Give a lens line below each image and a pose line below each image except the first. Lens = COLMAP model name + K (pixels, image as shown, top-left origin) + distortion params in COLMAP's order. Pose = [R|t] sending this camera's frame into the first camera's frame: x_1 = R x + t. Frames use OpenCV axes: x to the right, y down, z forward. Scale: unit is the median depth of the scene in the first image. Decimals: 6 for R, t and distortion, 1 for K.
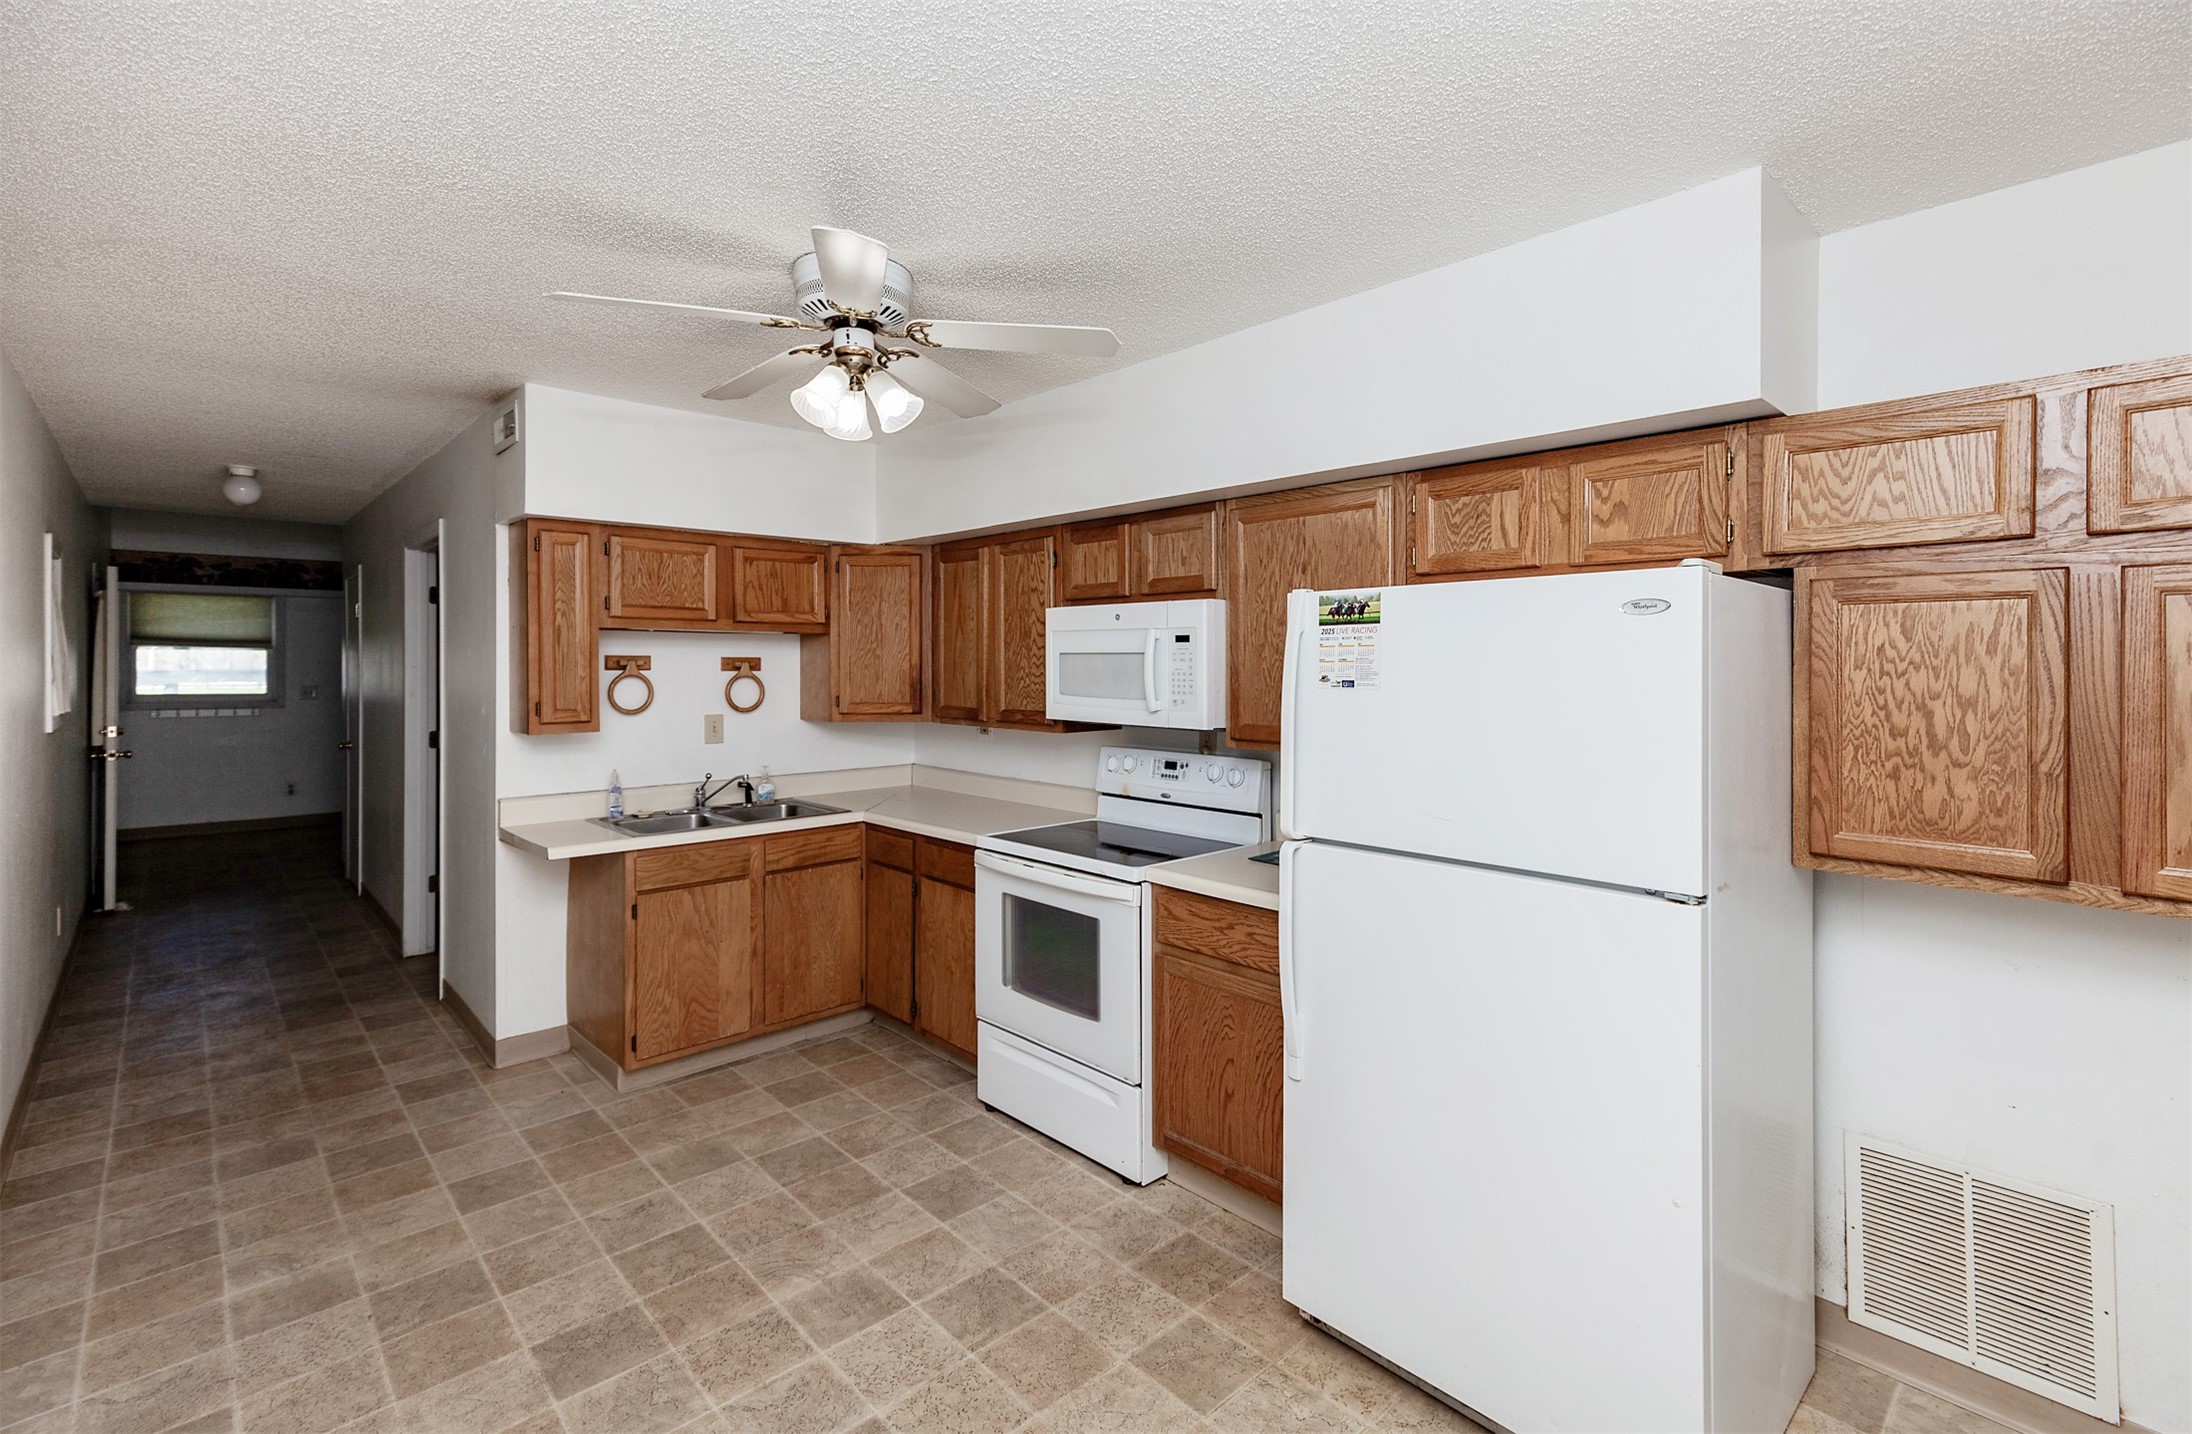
lens RADIAL K [[994.4, 0, 1112.6], [0, 994.4, 656.2], [0, 0, 1]] dist [0.016395, 0.000264]
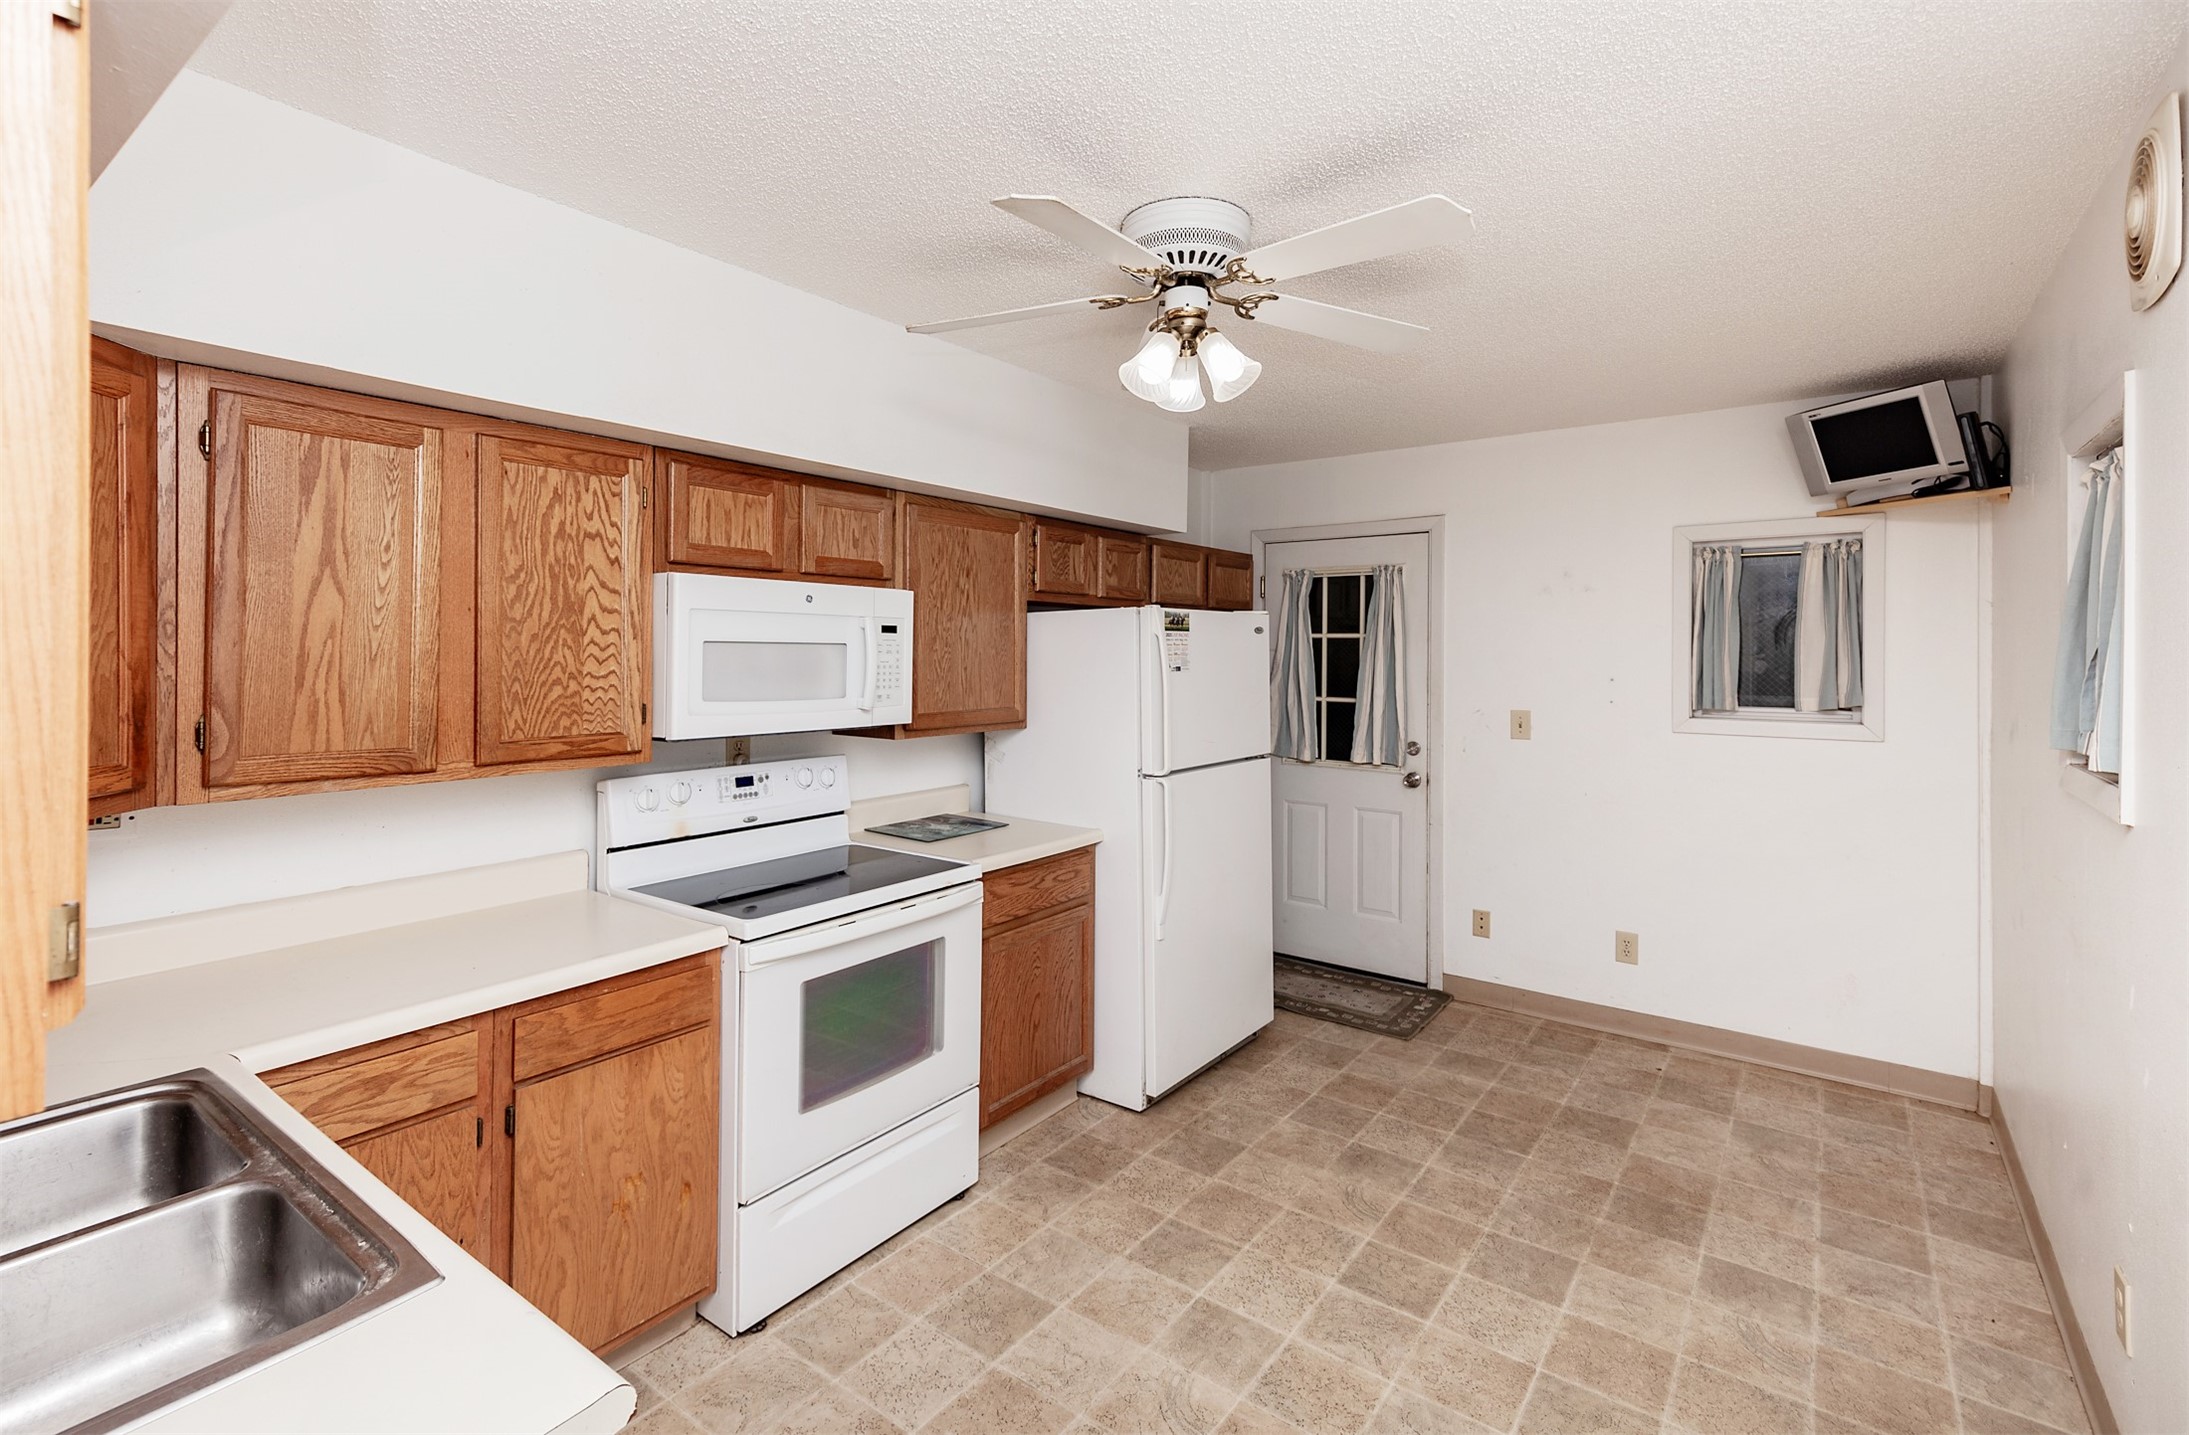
lens RADIAL K [[993.1, 0, 1091.7], [0, 993.1, 644.7], [0, 0, 1]] dist [0.016395, 0.000264]
pose [[-0.176866, 0.006561, 0.984213, -0.948855], [-0.010053, 0.999914, -0.008472, 0.003013], [-0.984184, -0.011392, -0.176784, 1.045115]]
